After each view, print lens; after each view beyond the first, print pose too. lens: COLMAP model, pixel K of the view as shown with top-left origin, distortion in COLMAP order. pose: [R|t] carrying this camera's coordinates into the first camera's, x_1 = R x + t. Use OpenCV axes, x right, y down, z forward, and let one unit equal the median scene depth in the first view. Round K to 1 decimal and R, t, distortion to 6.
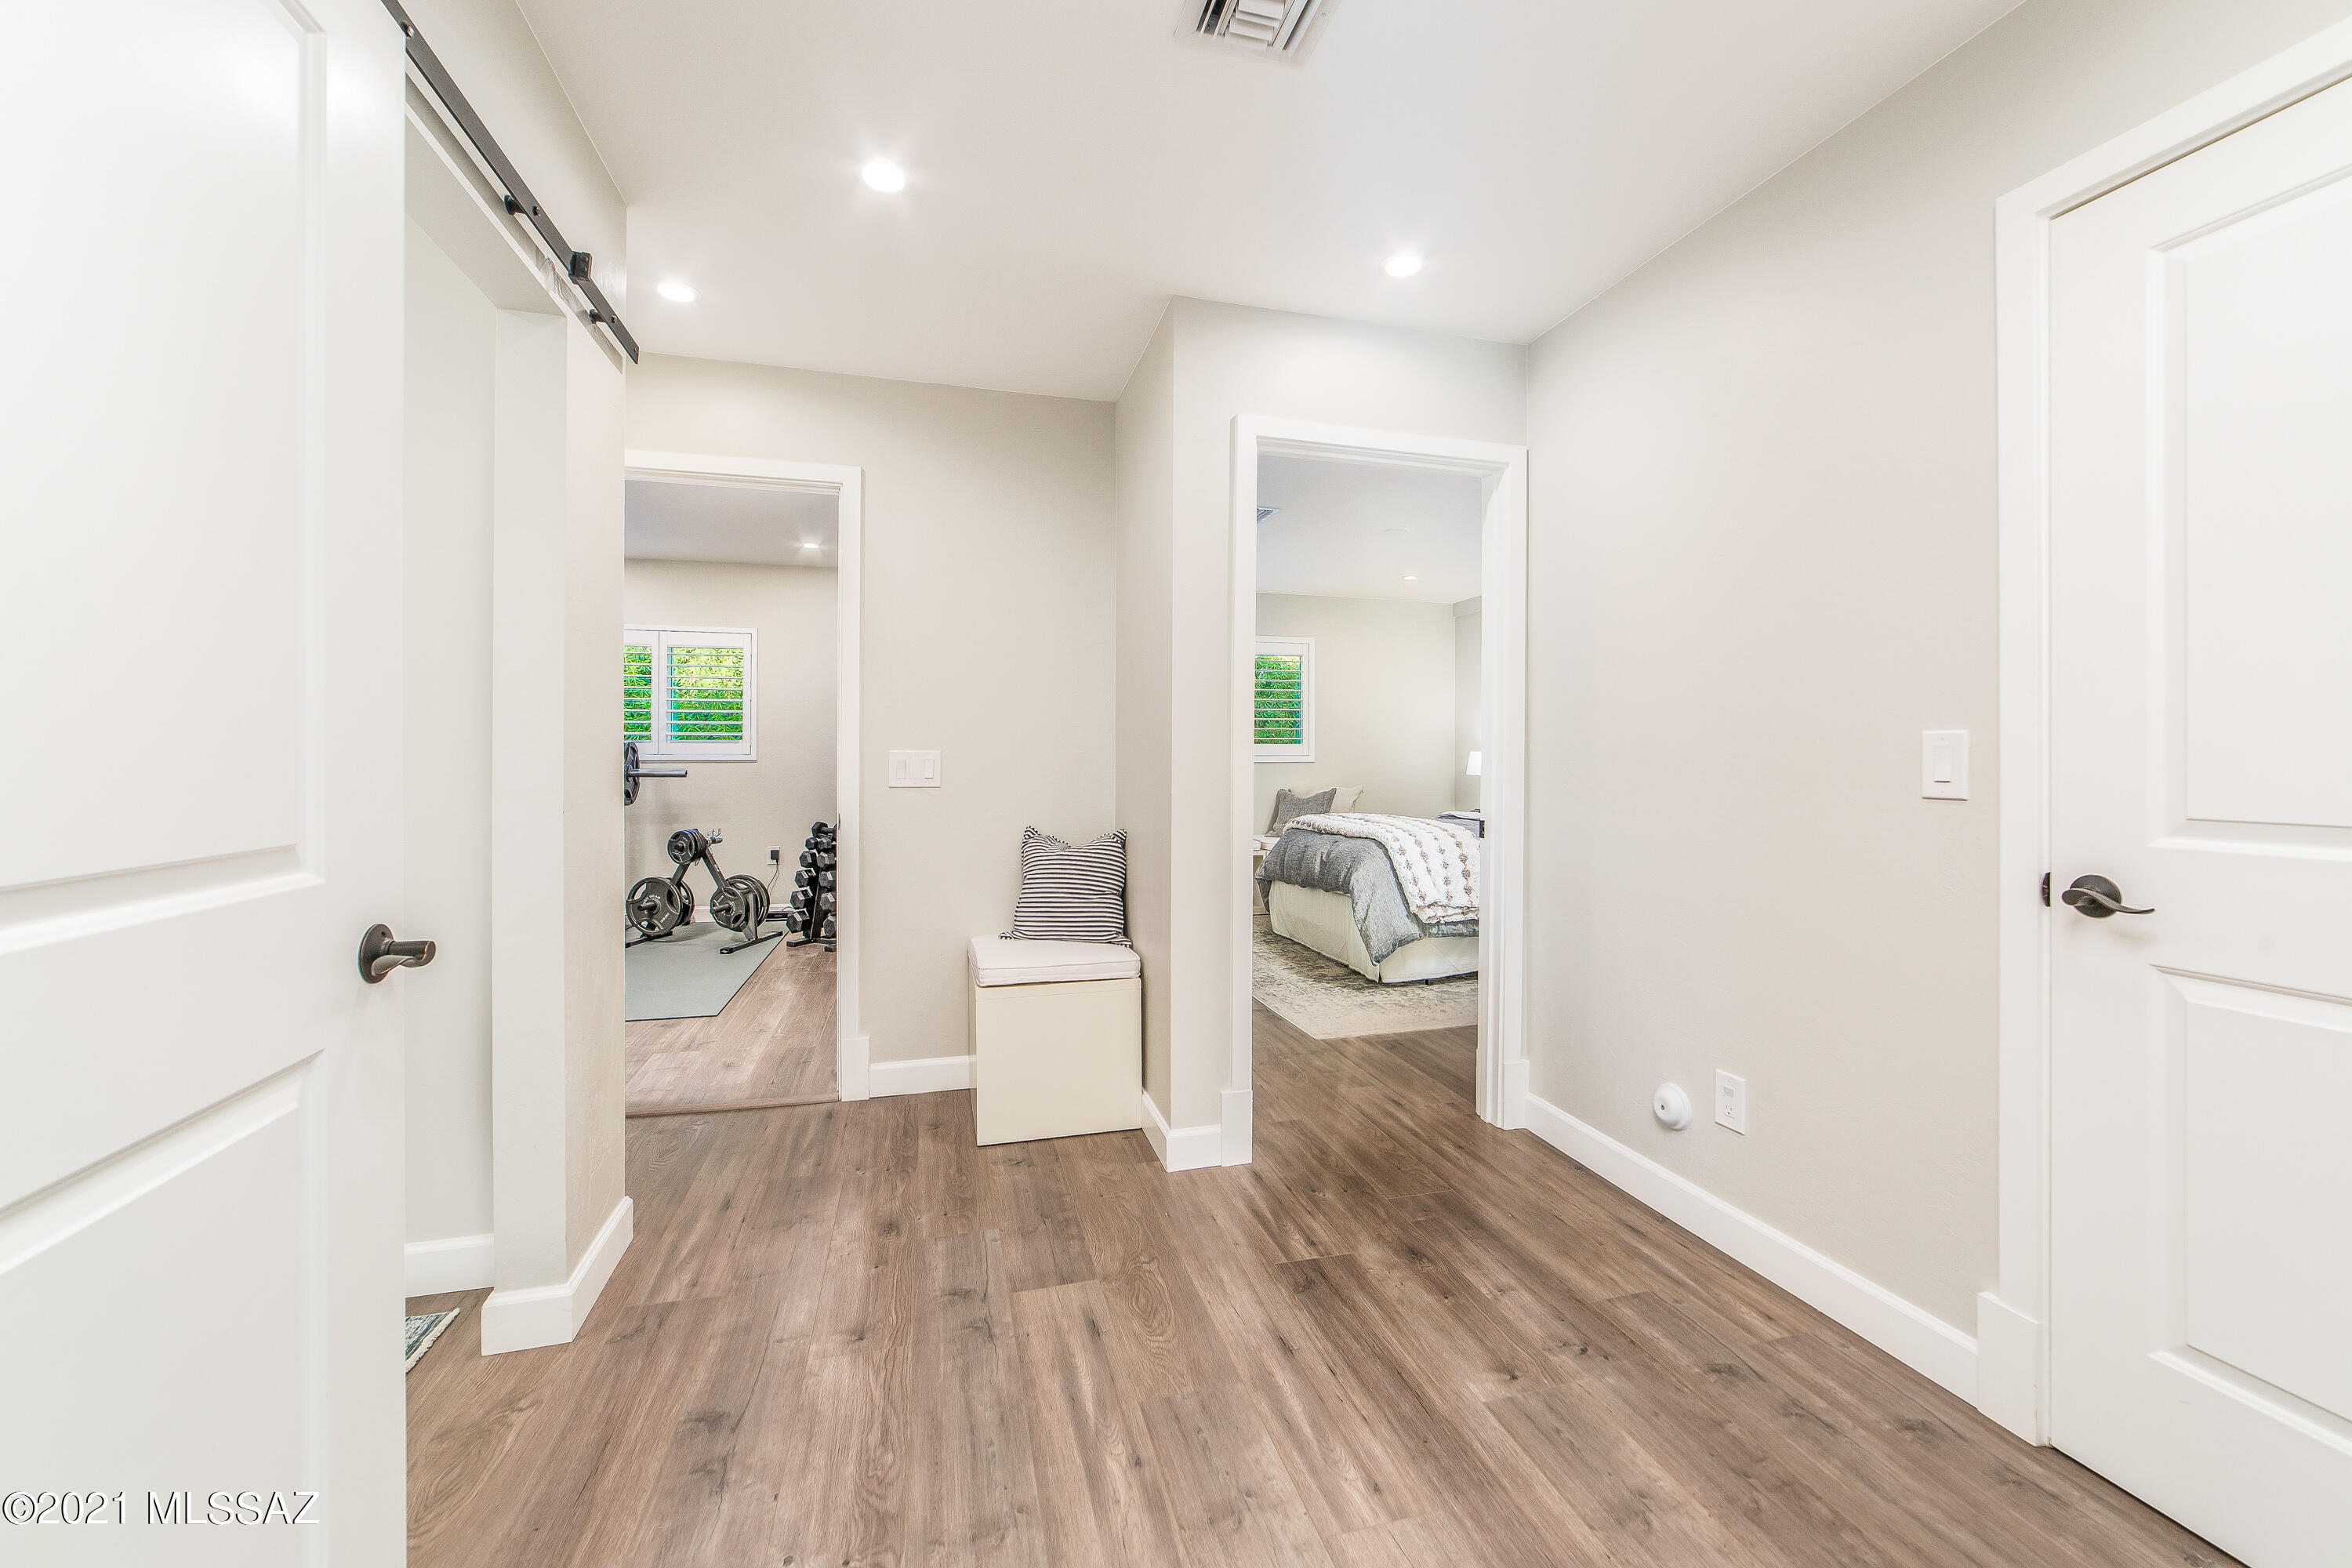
lens RADIAL K [[899.7, 0, 1173.6], [0, 899.7, 765.6], [0, 0, 1]] dist [-0.001641, 0.000163]
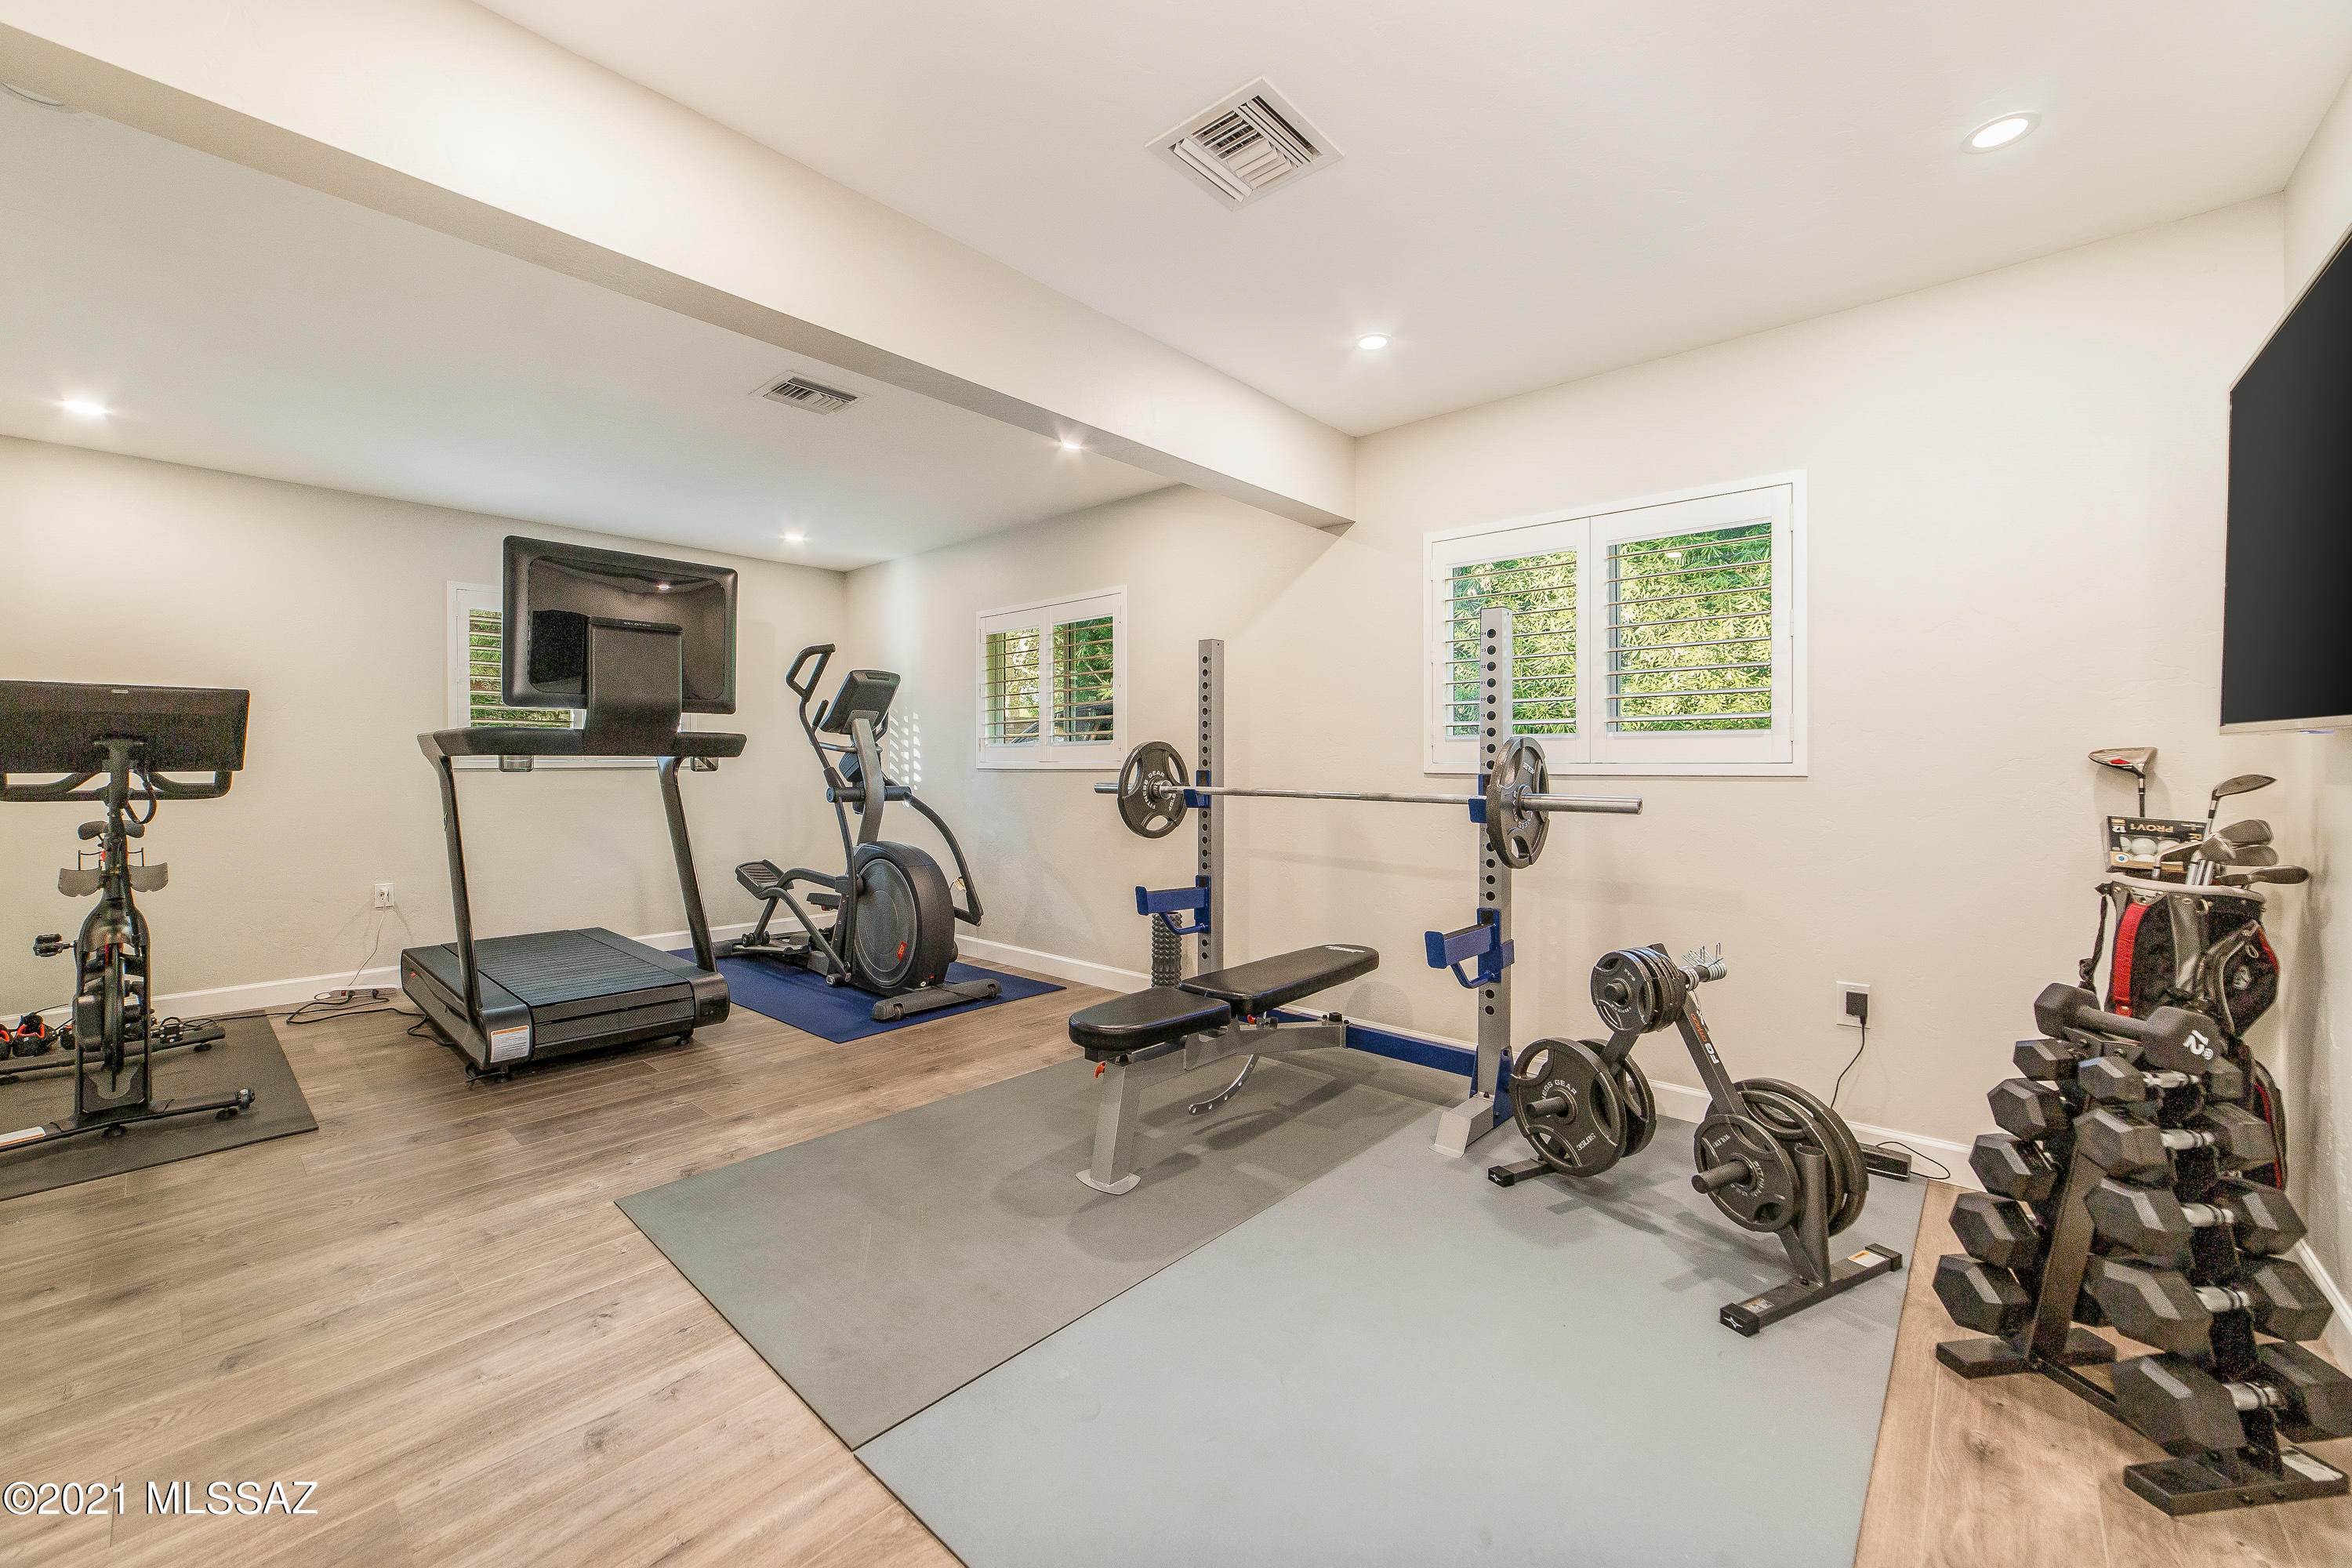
lens RADIAL K [[899.7, 0, 1173.6], [0, 899.7, 765.6], [0, 0, 1]] dist [-0.001641, 0.000163]
pose [[0.534935, 0.000871, -0.844893, -0.302691], [-0.003361, 0.999994, -0.001097, -0.010252], [0.844887, 0.003427, 0.534934, 0.592554]]
